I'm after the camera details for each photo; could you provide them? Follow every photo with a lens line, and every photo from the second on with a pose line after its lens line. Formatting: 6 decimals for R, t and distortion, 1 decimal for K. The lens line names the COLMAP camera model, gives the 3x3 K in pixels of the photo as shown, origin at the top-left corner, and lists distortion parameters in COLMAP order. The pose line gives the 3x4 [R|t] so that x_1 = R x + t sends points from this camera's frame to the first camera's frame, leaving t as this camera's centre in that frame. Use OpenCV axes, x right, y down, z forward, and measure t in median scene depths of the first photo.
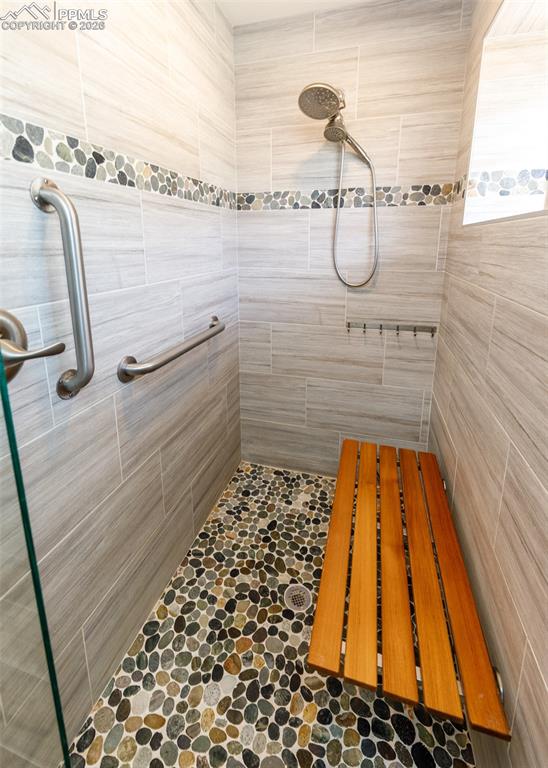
lens RADIAL K [[320.9, 0, 294.6], [0, 320.9, 300.3], [0, 0, 1]] dist [0.000724, -0.000115]
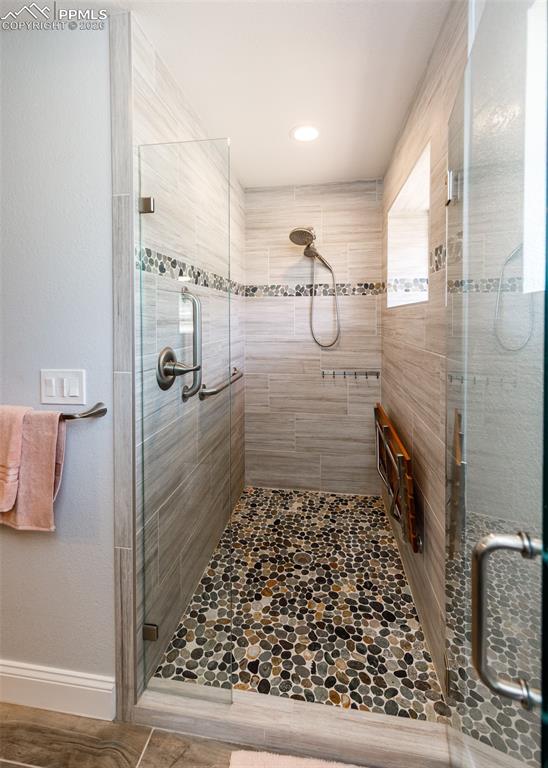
lens RADIAL K [[320.9, 0, 294.6], [0, 320.9, 300.3], [0, 0, 1]] dist [0.000724, -0.000115]
pose [[0.989944, 0.004825, 0.141377, -0.191225], [0.028362, 0.972354, -0.231782, 0.101258], [-0.138586, 0.233461, 0.962439, -0.535655]]
